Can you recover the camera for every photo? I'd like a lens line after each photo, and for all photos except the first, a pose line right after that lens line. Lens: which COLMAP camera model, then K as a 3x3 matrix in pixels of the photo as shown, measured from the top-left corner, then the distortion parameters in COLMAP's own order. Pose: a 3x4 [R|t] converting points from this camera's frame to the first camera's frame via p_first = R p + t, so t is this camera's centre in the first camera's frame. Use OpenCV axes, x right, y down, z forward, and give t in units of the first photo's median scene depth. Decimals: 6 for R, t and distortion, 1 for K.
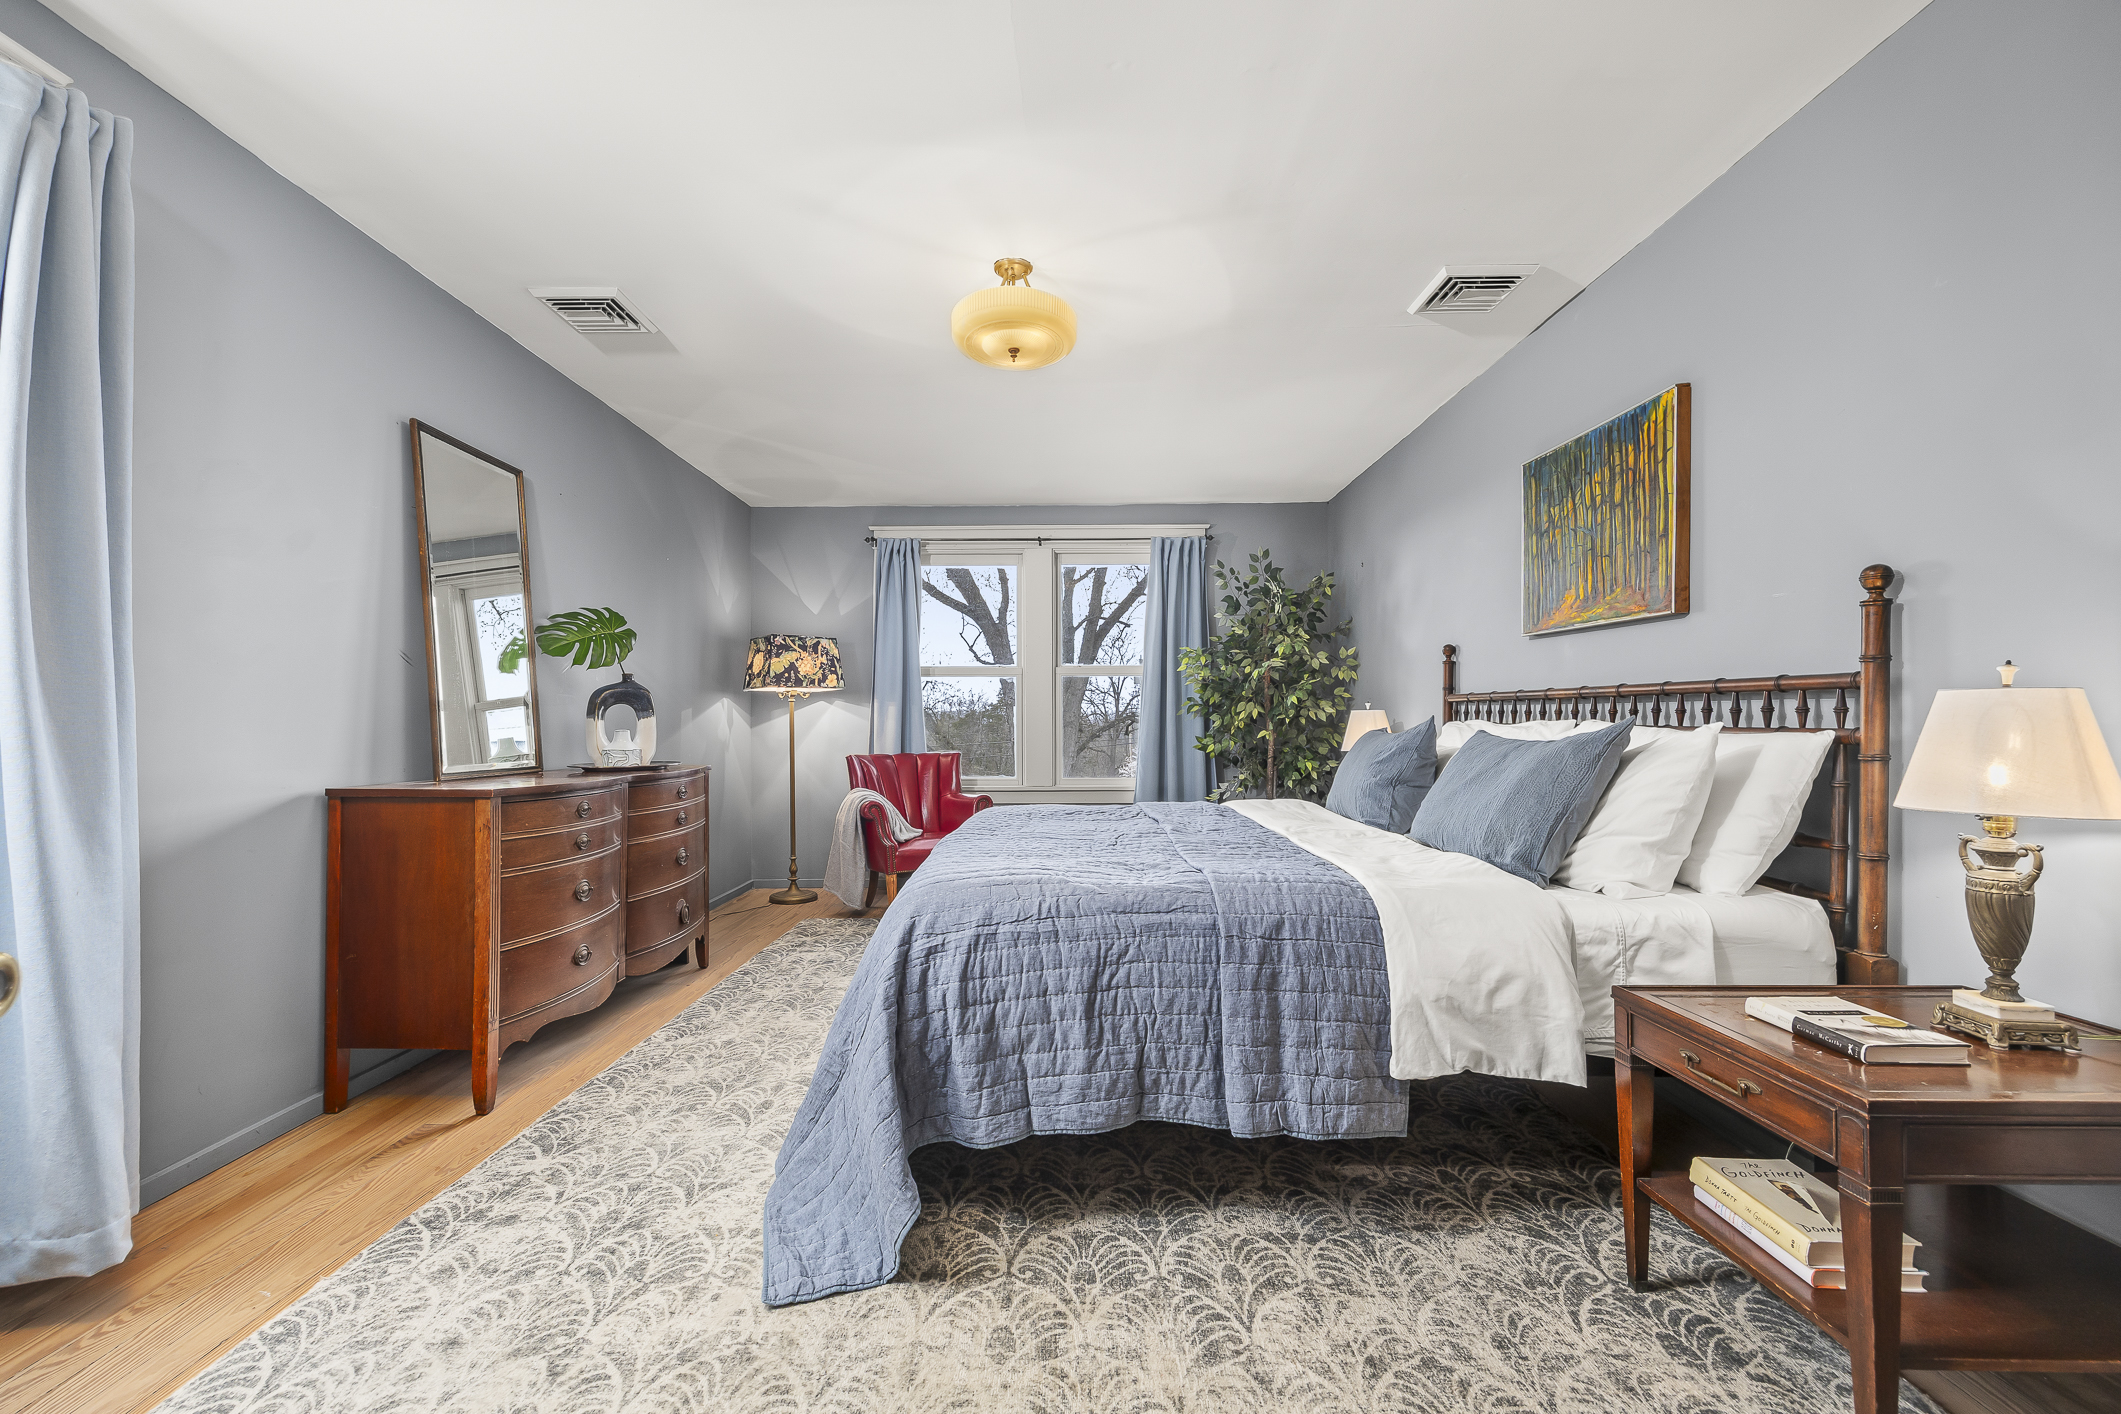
lens RADIAL K [[848.1, 0, 1057.5], [0, 848.1, 723.0], [0, 0, 1]] dist [0.007574, -0.000459]
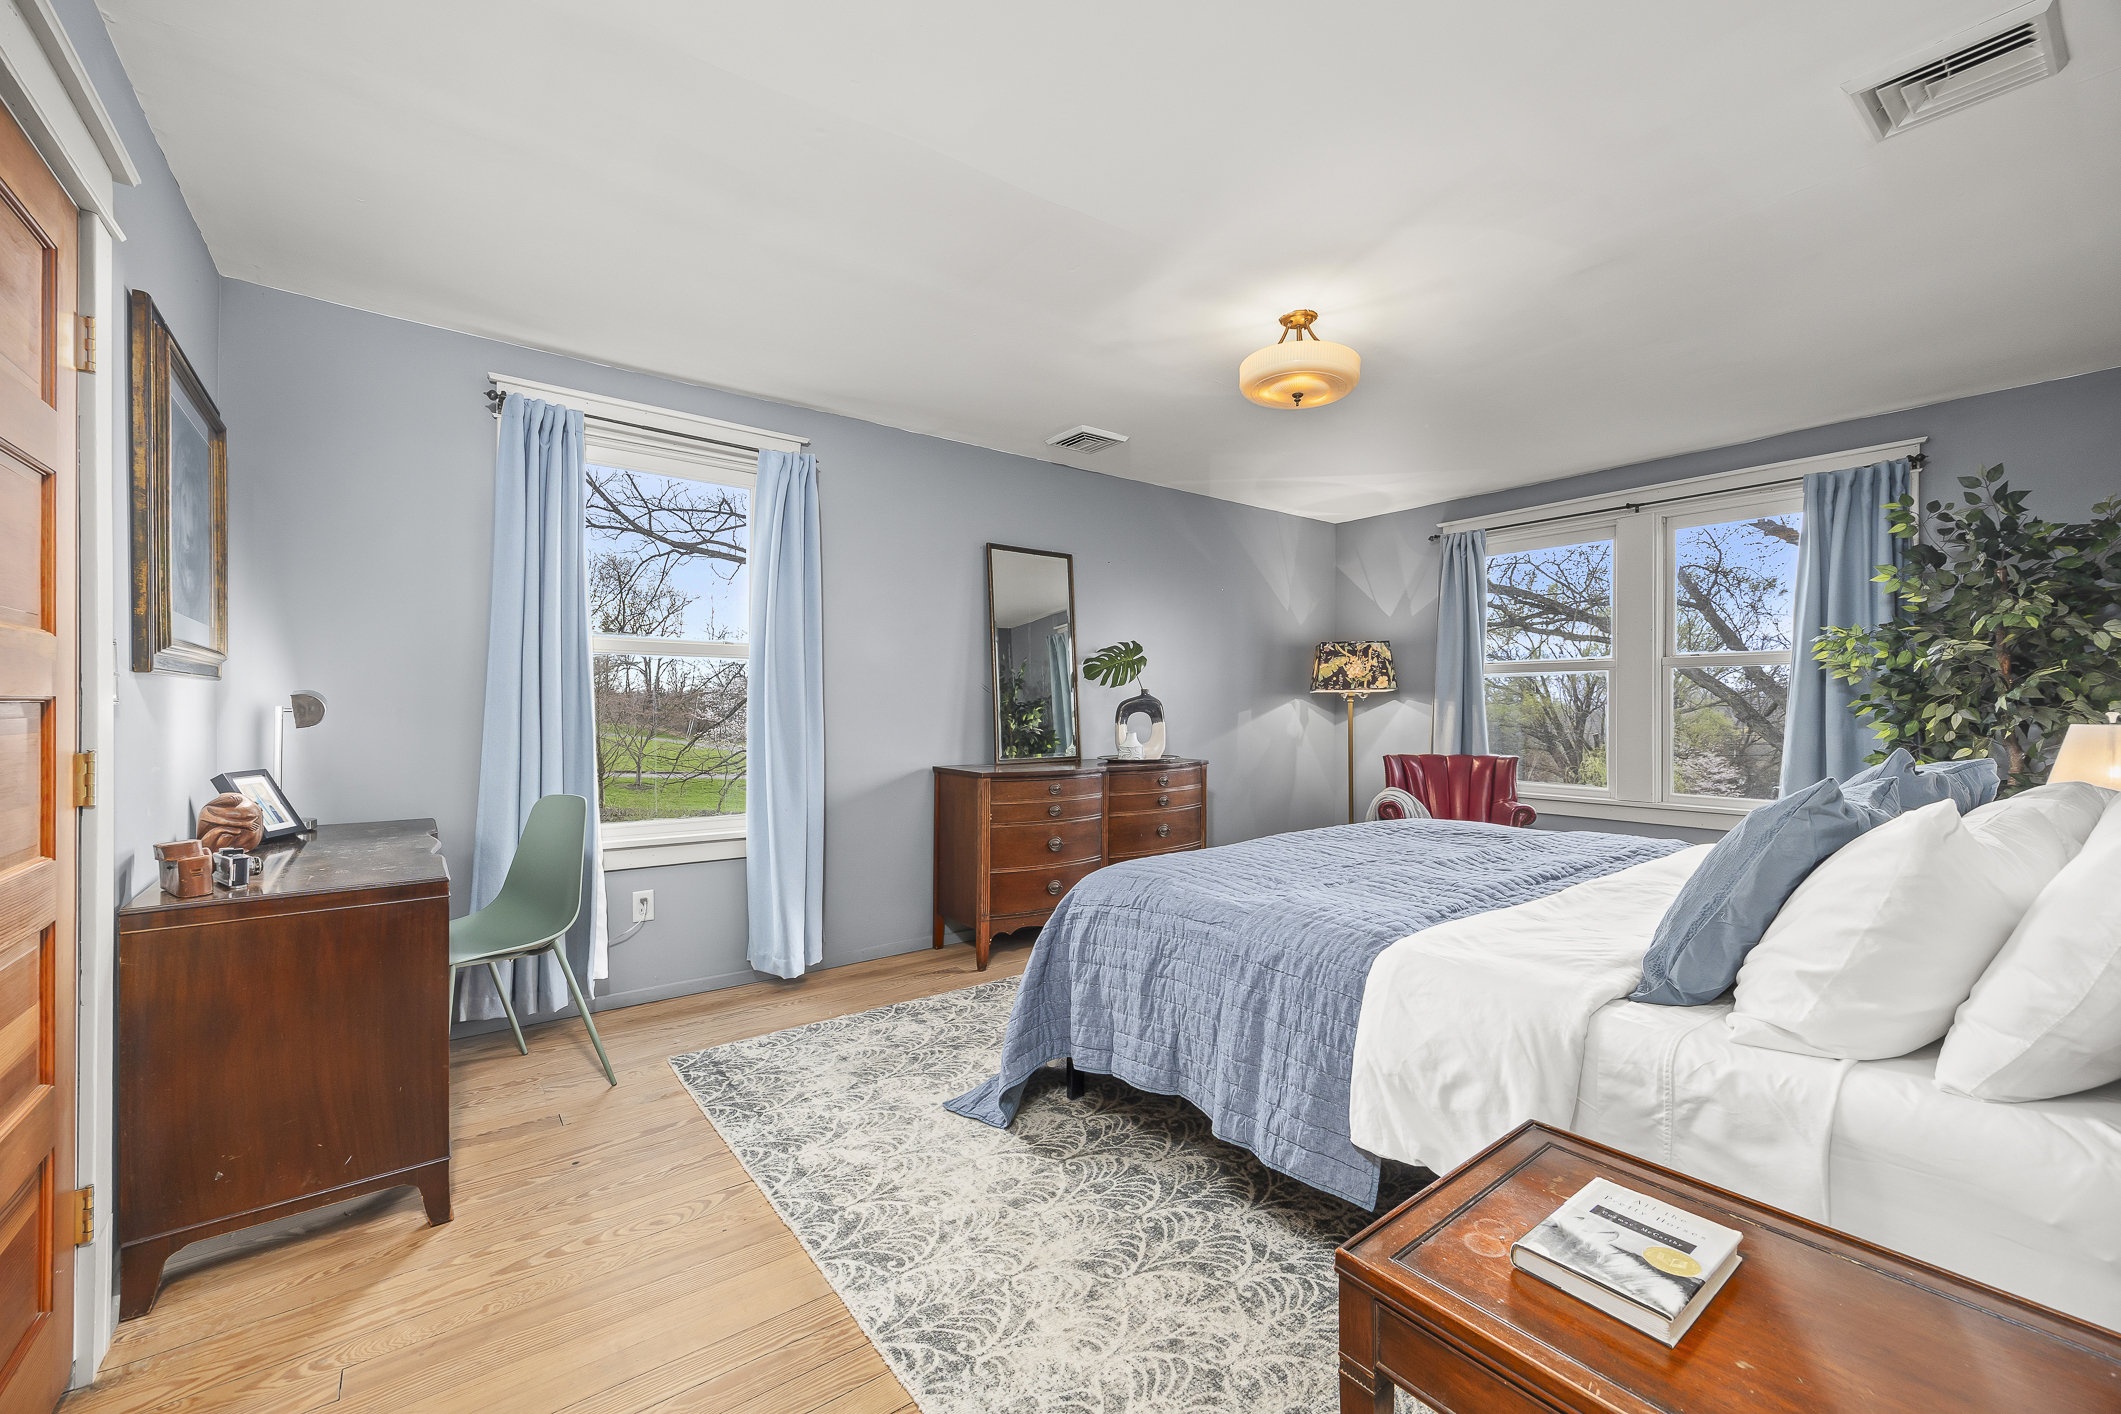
lens RADIAL K [[848.1, 0, 1072.8], [0, 848.1, 706.3], [0, 0, 1]] dist [0.007574, -0.000459]
pose [[0.626252, 0.004186, -0.779609, 0.833258], [-0.001240, 0.999990, 0.004374, -0.065940], [0.779620, -0.001773, 0.626251, 0.141313]]
